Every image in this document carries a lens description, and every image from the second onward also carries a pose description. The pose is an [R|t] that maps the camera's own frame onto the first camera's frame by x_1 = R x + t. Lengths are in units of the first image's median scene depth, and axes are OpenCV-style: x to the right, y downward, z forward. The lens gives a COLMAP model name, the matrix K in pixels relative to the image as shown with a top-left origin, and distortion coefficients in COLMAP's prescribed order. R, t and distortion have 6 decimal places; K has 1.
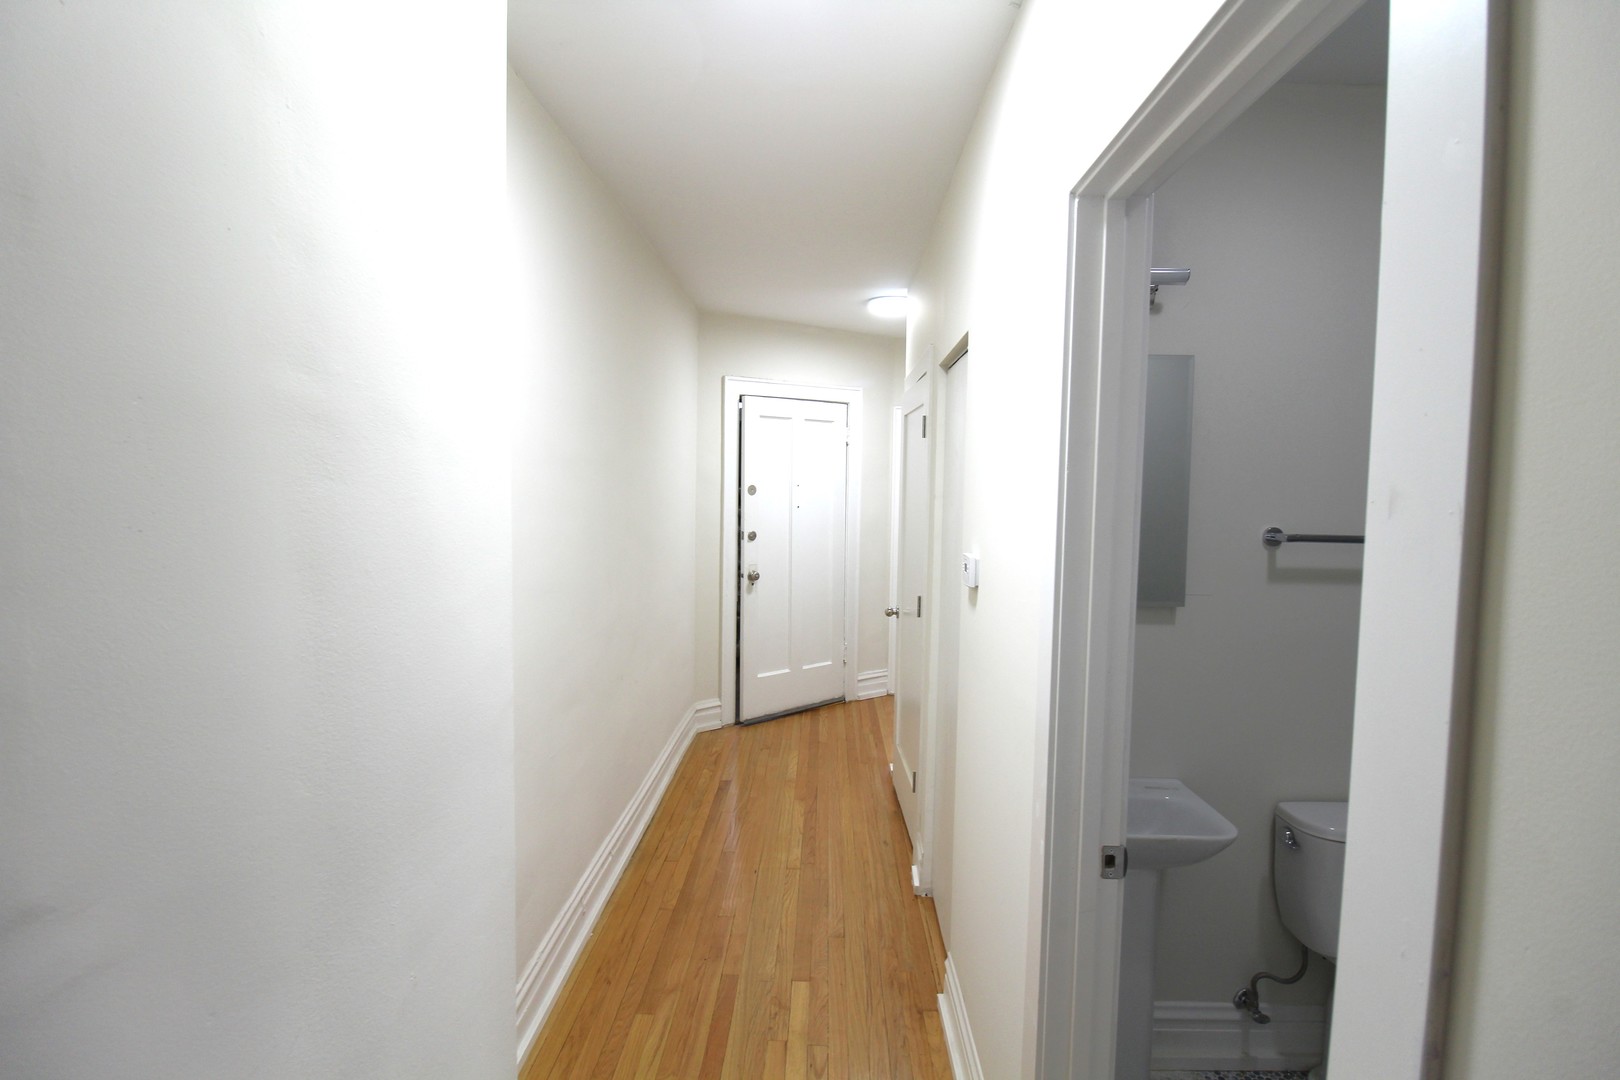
lens RADIAL K [[750.9, 0, 811.5], [0, 750.9, 528.4], [0, 0, 1]] dist [-0.001735, -0.000421]
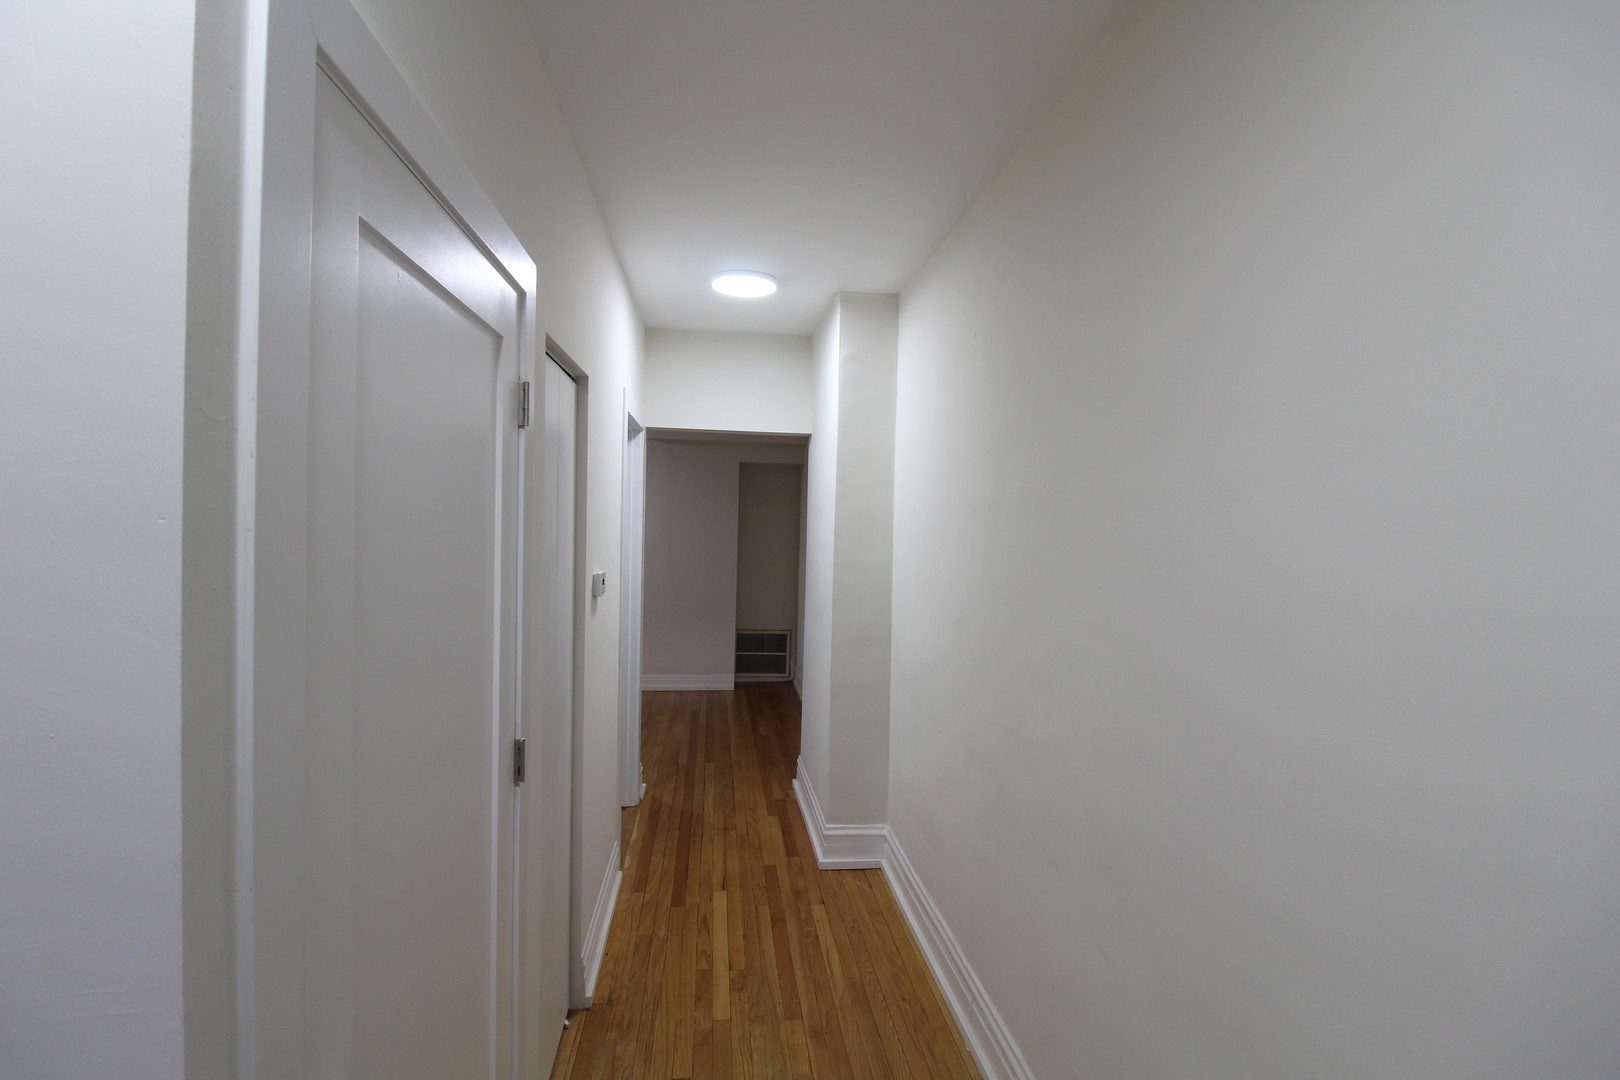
lens RADIAL K [[750.9, 0, 811.5], [0, 750.9, 528.4], [0, 0, 1]] dist [-0.001735, -0.000421]
pose [[-0.987936, -0.035665, -0.150702, 0.043300], [-0.045879, 0.996840, 0.064848, -0.122490], [0.147913, 0.070980, -0.986450, 2.016584]]
